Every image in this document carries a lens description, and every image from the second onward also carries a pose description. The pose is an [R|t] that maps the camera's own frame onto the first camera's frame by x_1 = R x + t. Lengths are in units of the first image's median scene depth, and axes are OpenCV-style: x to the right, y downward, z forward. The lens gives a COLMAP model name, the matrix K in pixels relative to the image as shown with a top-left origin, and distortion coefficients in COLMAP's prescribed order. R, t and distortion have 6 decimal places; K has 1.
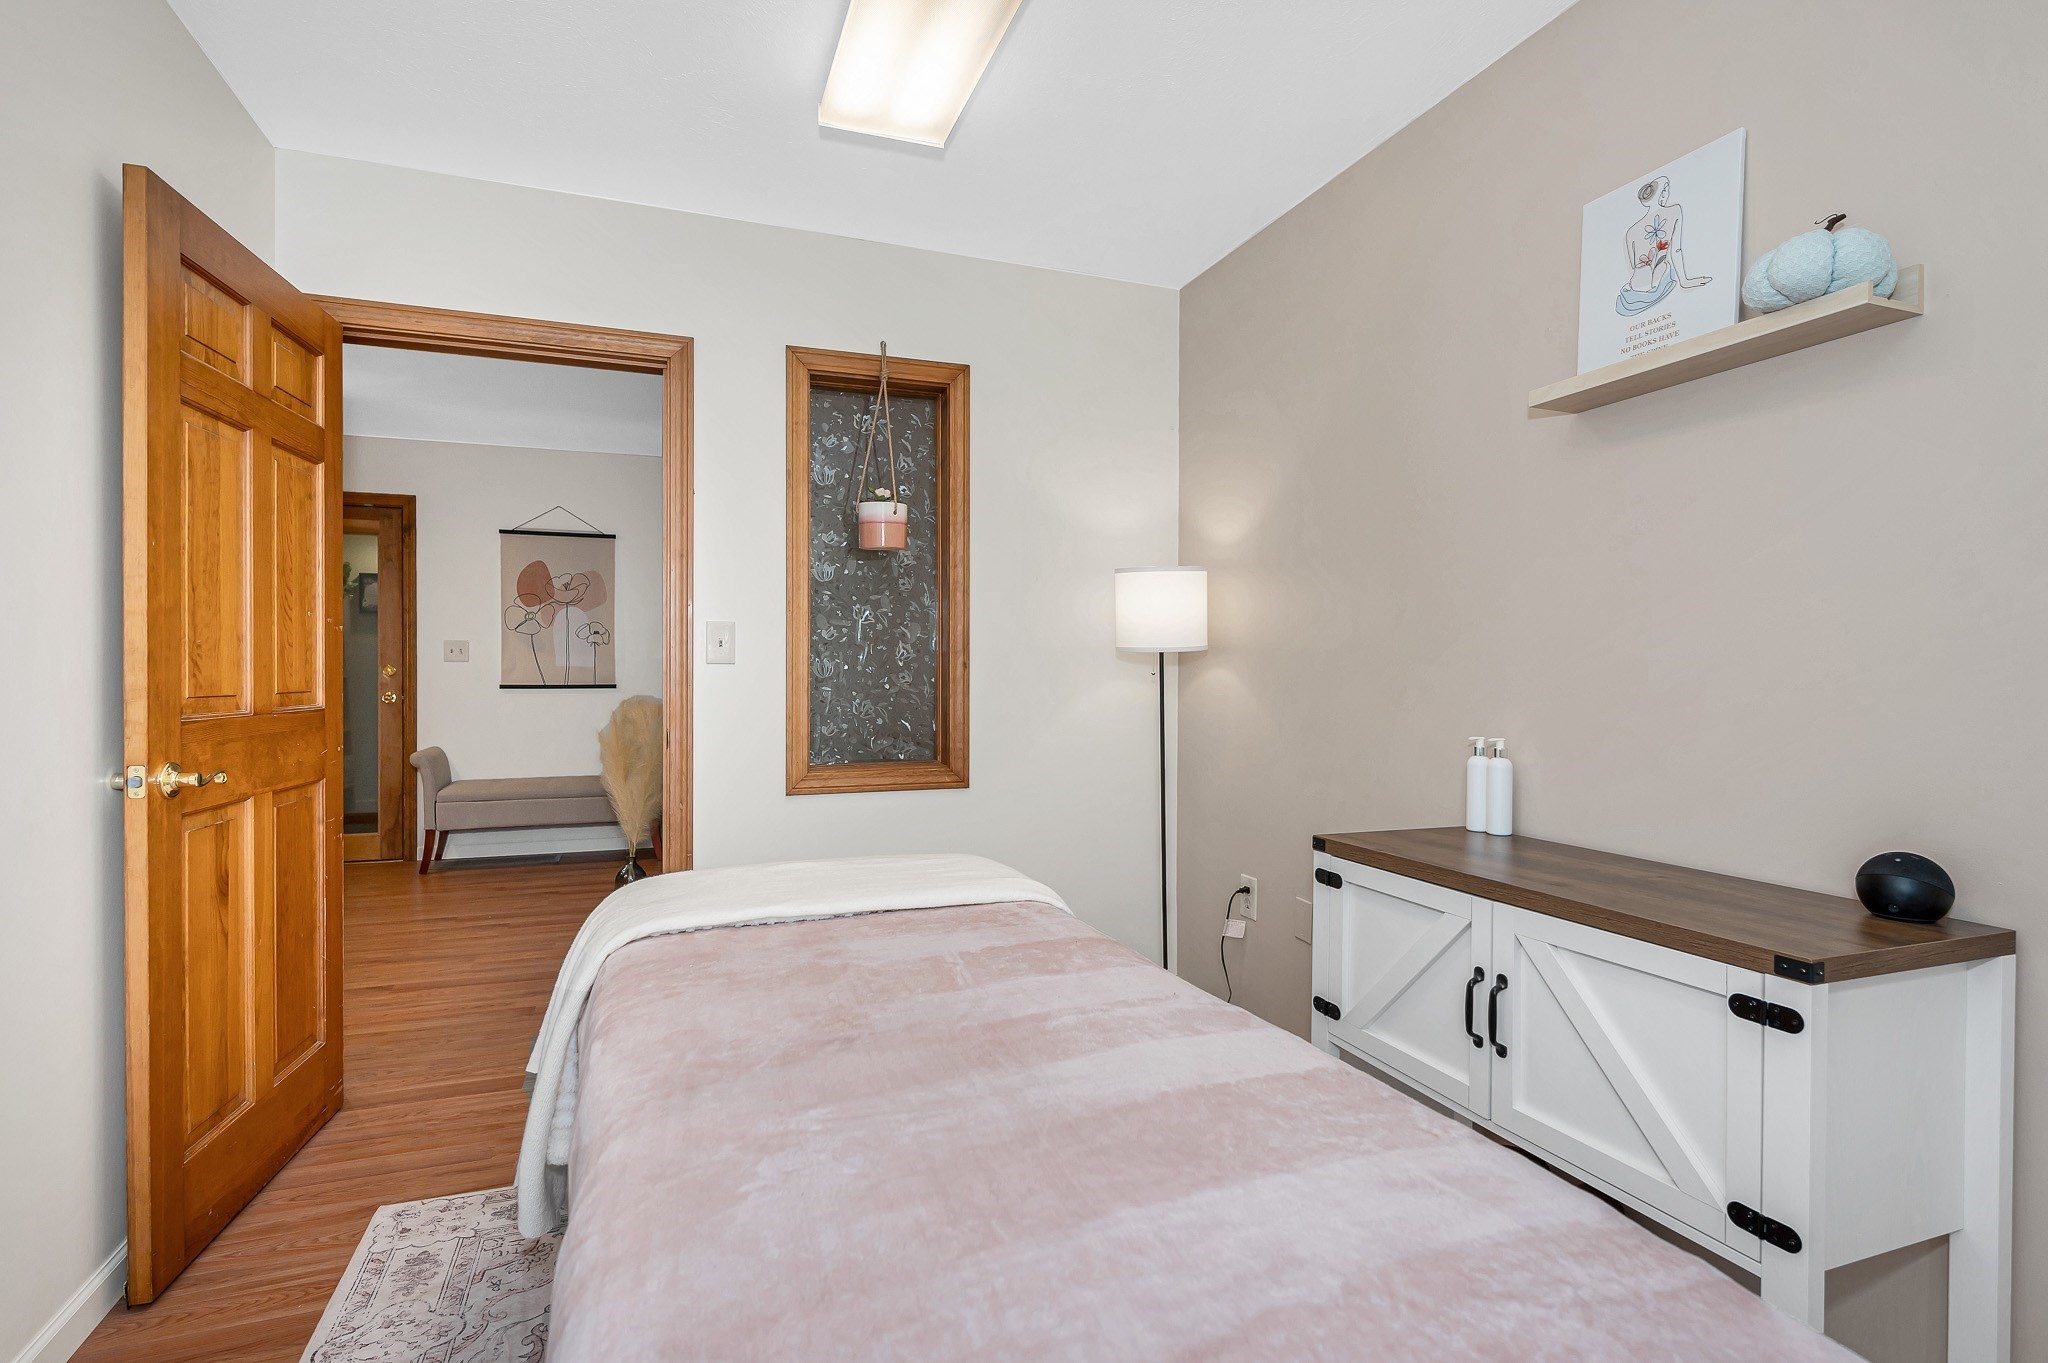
lens RADIAL K [[970.0, 0, 1018.0], [0, 970.0, 675.5], [0, 0, 1]] dist [0.003187, 0.000199]
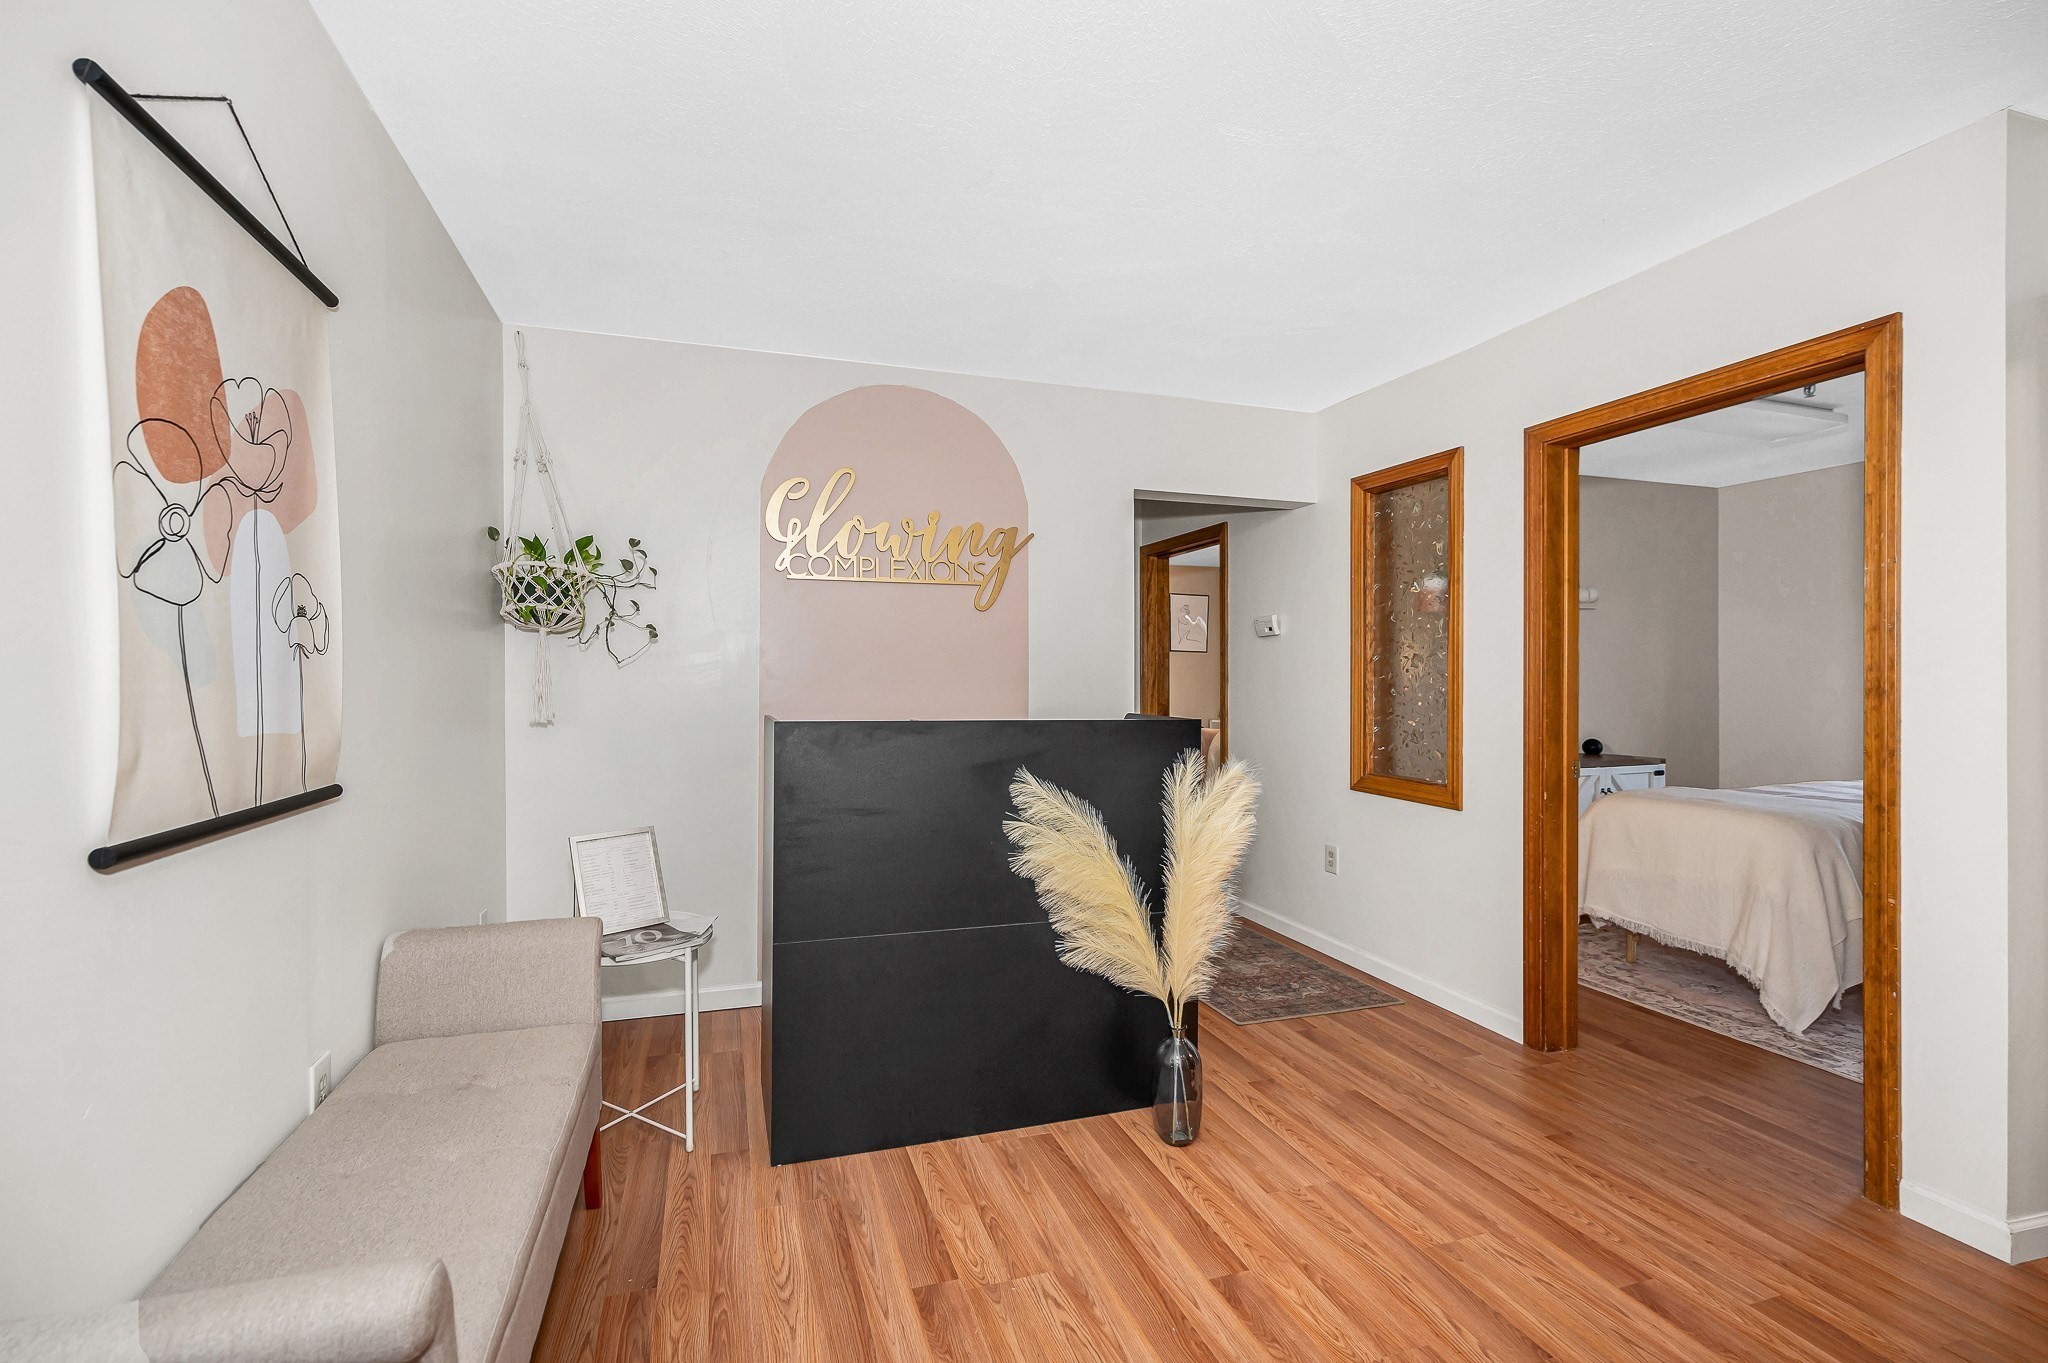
lens RADIAL K [[880.6, 0, 1008.7], [0, 880.6, 678.6], [0, 0, 1]] dist [0.017958, 0.000261]
pose [[0.030014, 0.000424, 0.999549, -0.702803], [0.007995, 0.999968, -0.000664, -0.023221], [-0.999517, 0.008011, 0.030010, 0.800181]]
